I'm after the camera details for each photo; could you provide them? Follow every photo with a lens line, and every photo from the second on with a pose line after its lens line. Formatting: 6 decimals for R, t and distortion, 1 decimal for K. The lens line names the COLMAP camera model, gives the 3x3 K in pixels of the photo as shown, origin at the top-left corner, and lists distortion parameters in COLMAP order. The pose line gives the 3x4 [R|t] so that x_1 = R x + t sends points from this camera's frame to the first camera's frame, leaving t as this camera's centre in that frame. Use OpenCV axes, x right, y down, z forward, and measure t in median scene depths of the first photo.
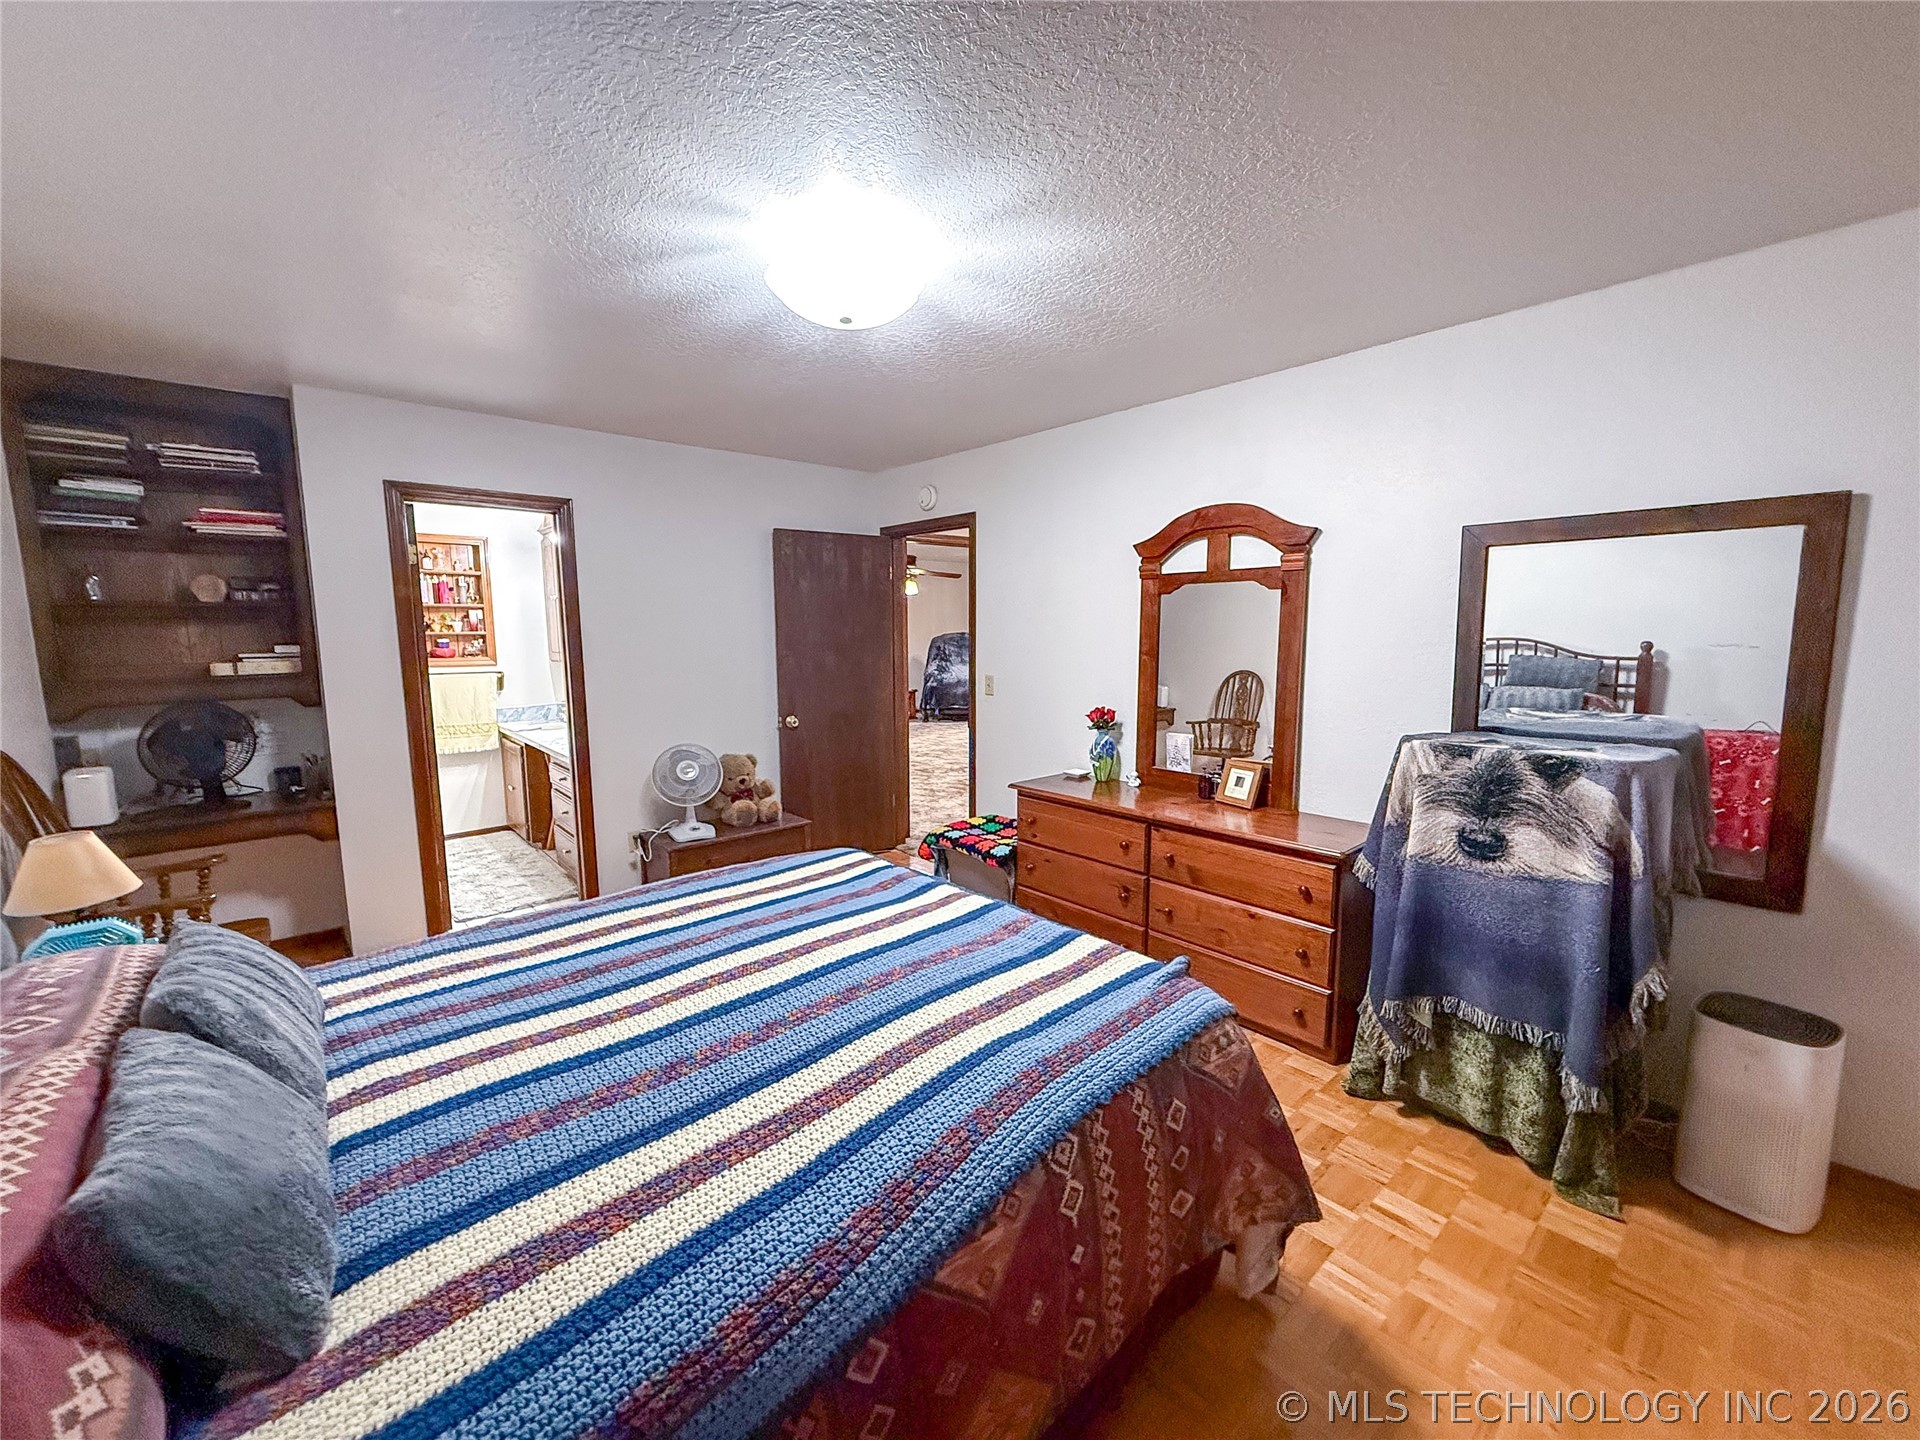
lens RADIAL K [[764.1, 0, 974.0], [0, 764.1, 720.3], [0, 0, 1]] dist [-0.000107, 0.000039]
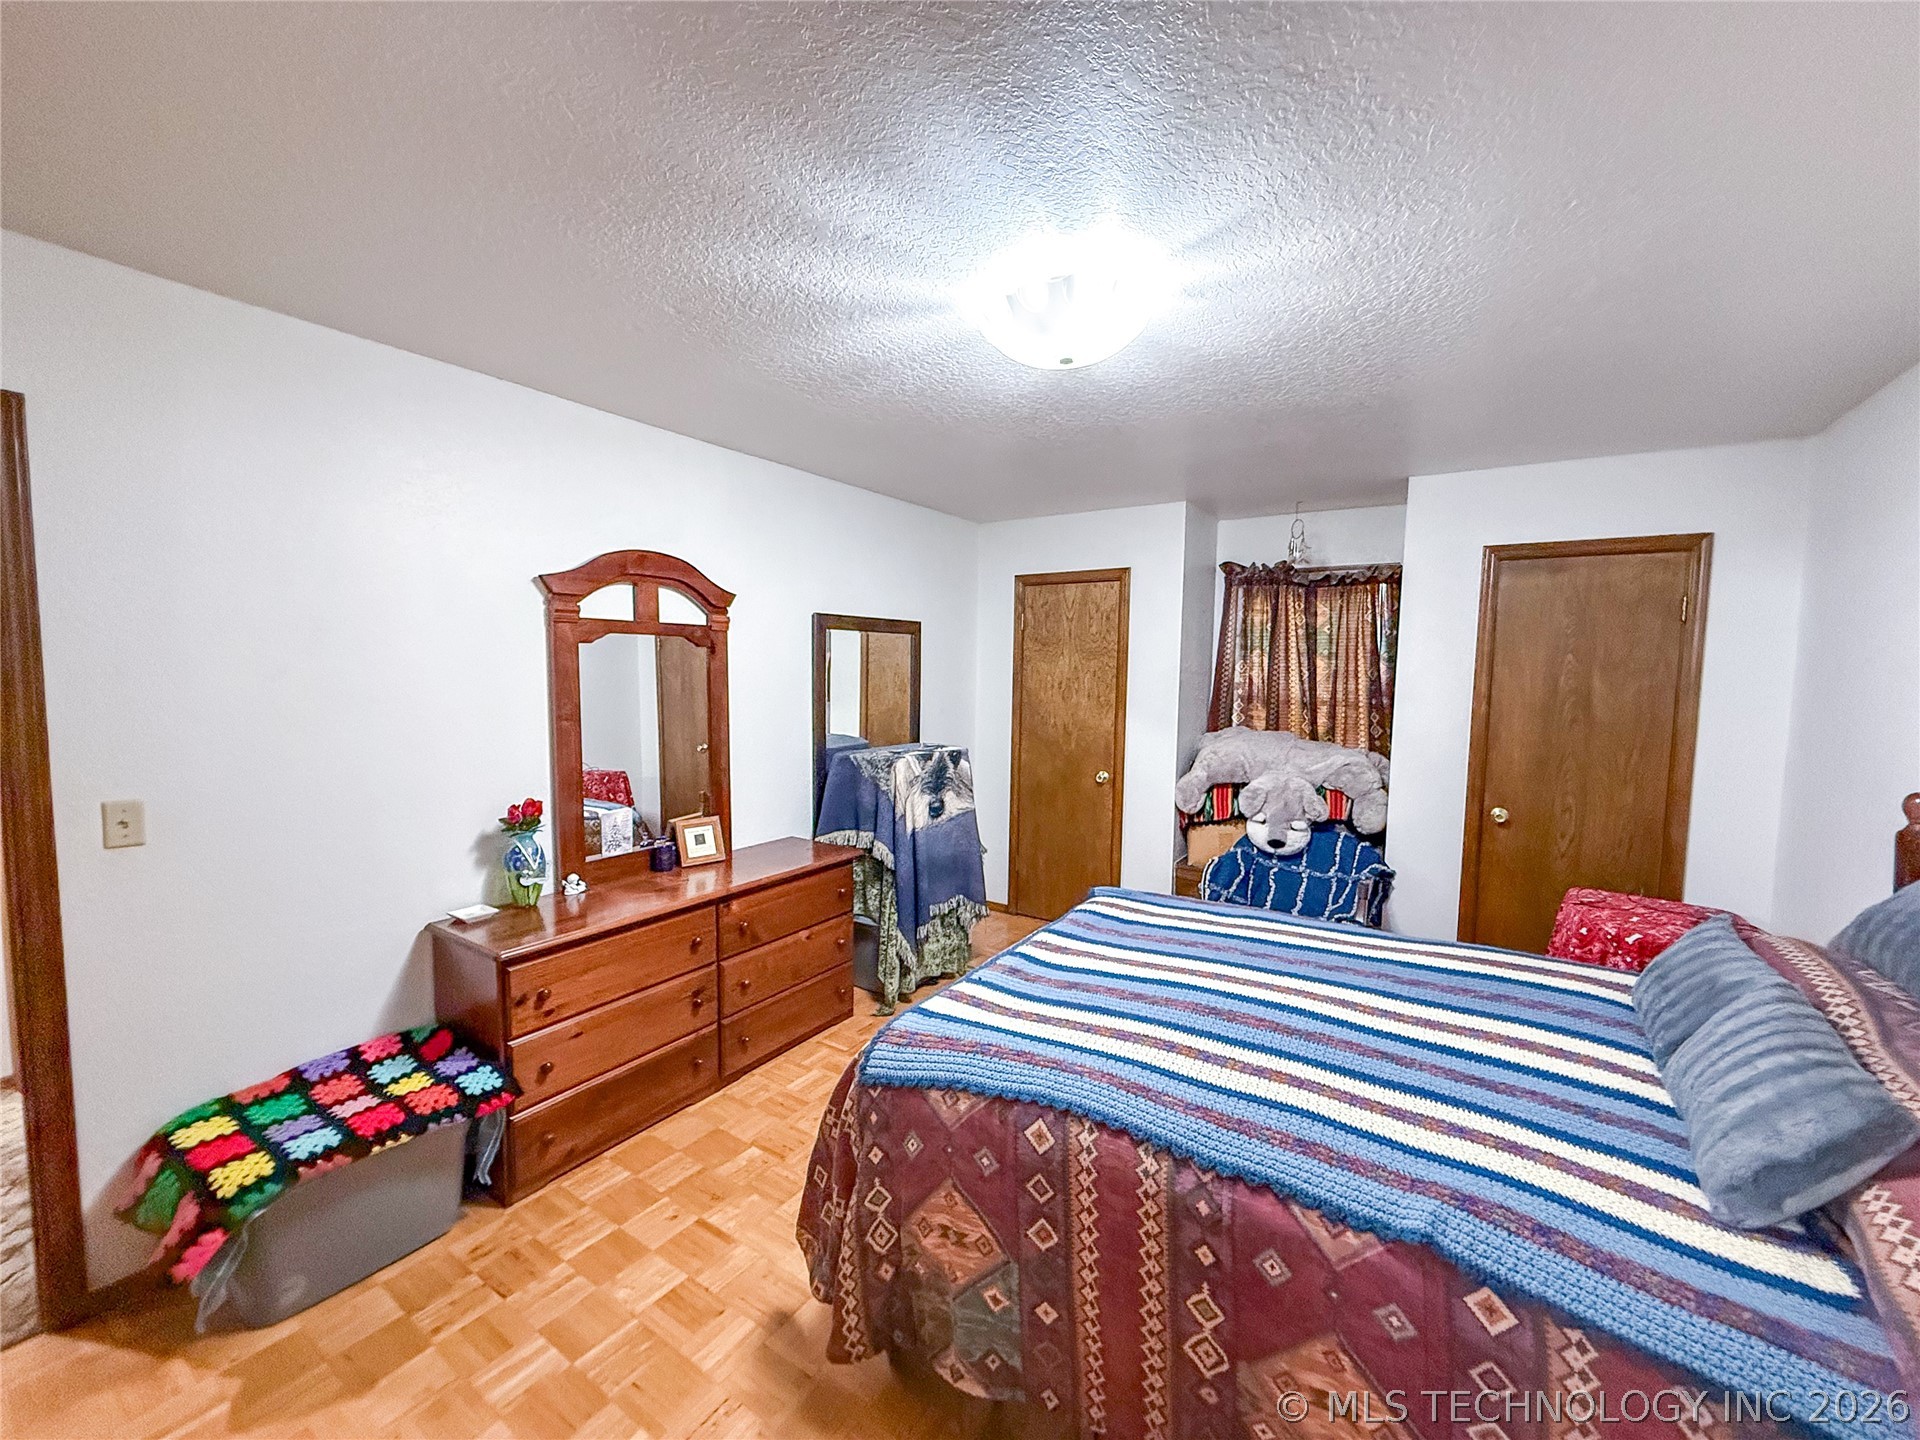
lens RADIAL K [[762.5, 0, 958.1], [0, 762.5, 718.5], [0, 0, 1]] dist [-0.001833, 0.000076]
pose [[-0.235722, -0.059557, 0.969994, -0.970827], [0.107974, 0.990336, 0.087046, -0.177356], [-0.965804, 0.125253, -0.227014, 1.269734]]
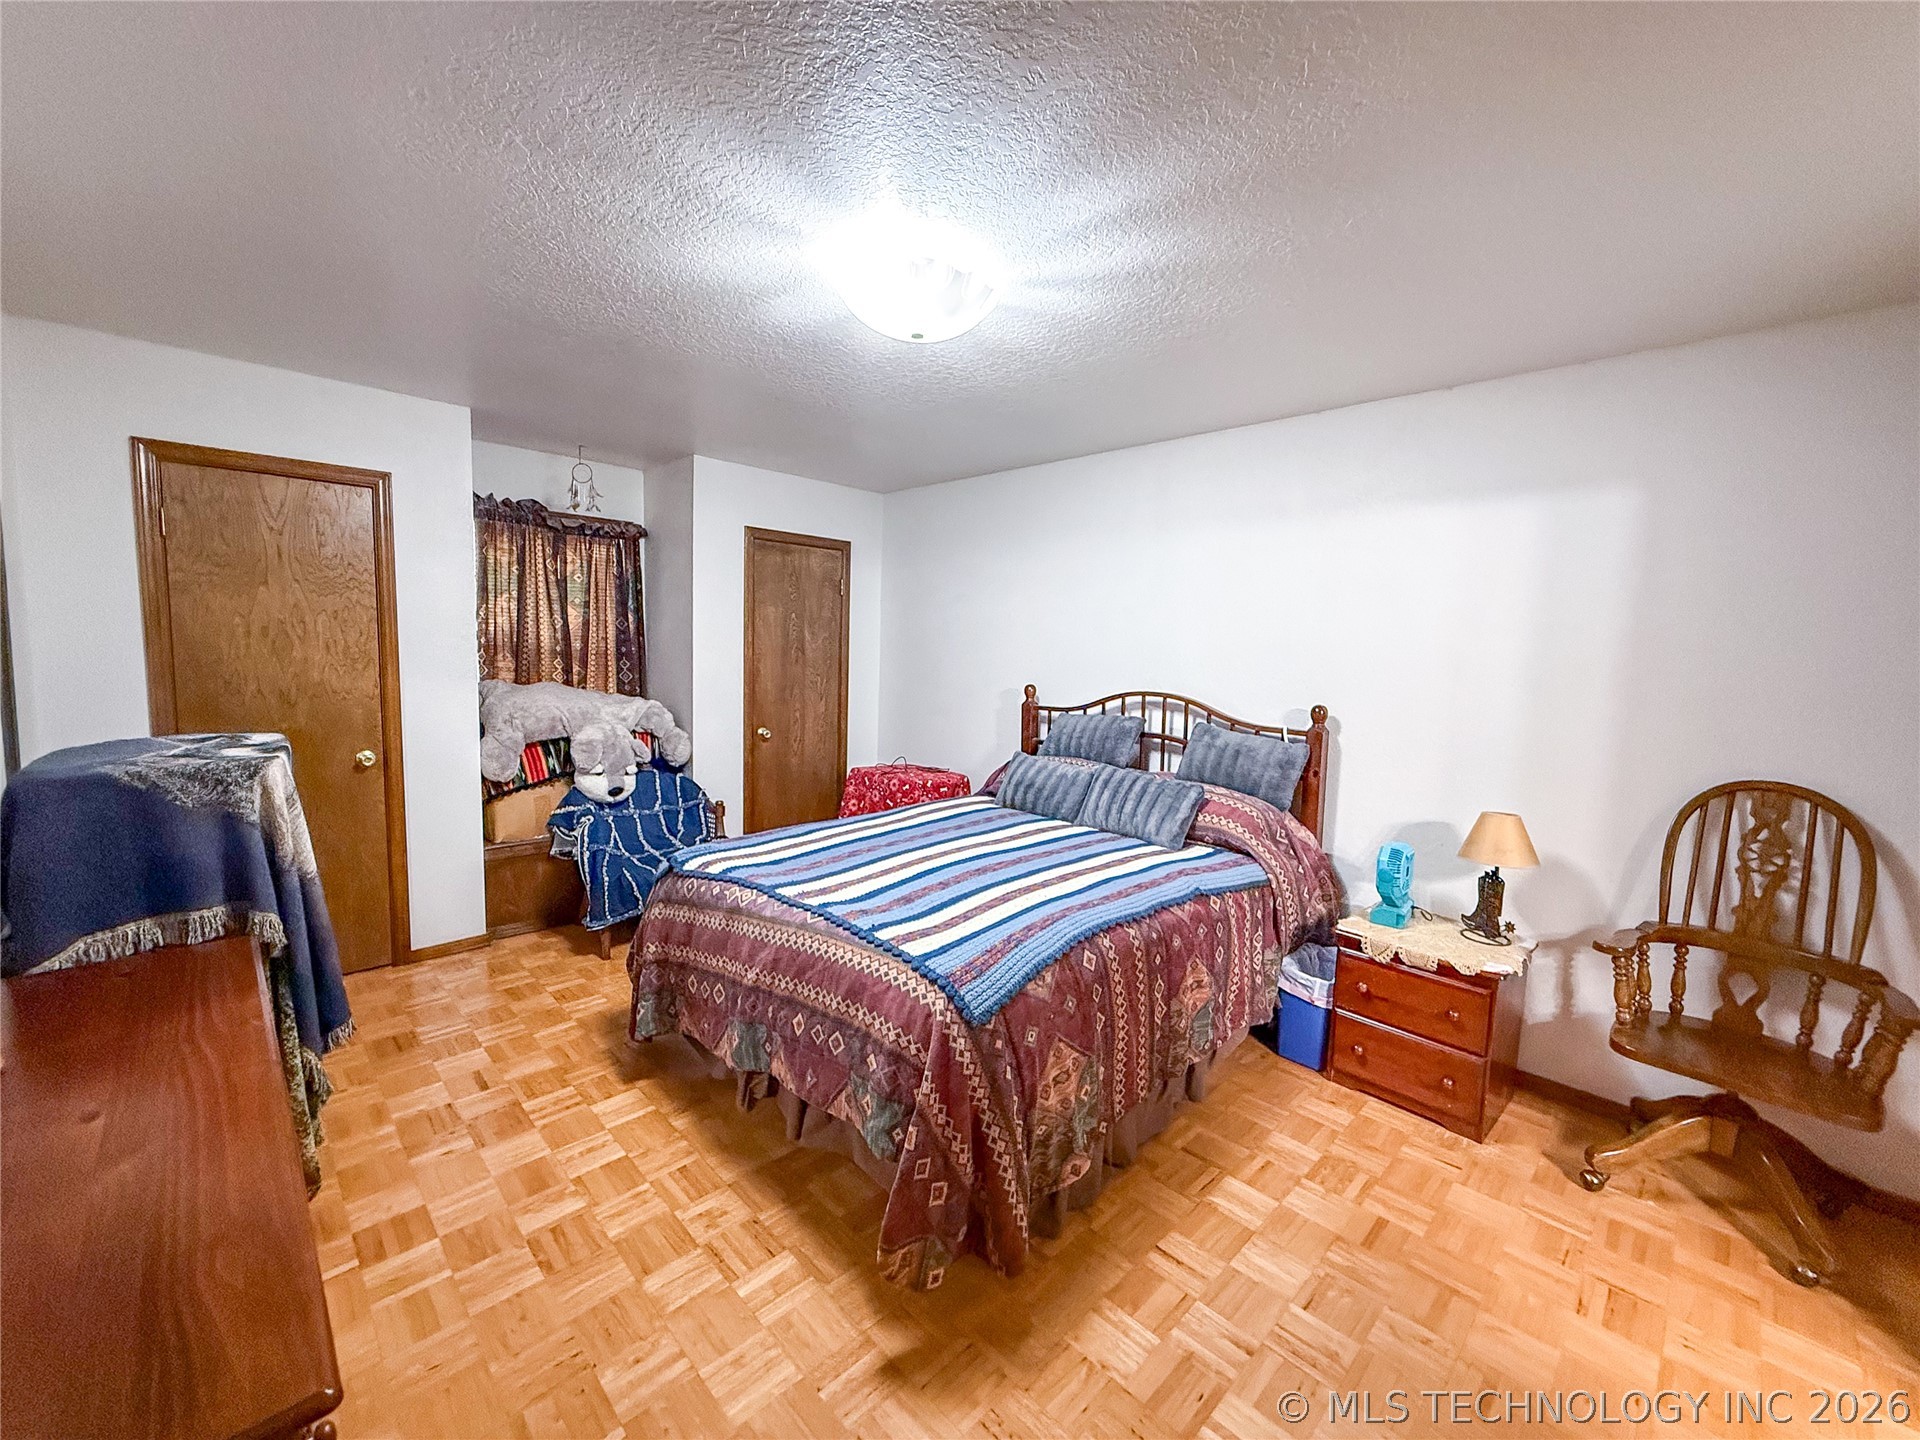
lens RADIAL K [[762.5, 0, 958.1], [0, 762.5, 718.5], [0, 0, 1]] dist [-0.001833, 0.000076]
pose [[-0.999334, -0.020434, -0.030229, -0.192464], [-0.026538, 0.975624, 0.217838, -0.232257], [0.025041, 0.218495, -0.975517, 1.911315]]
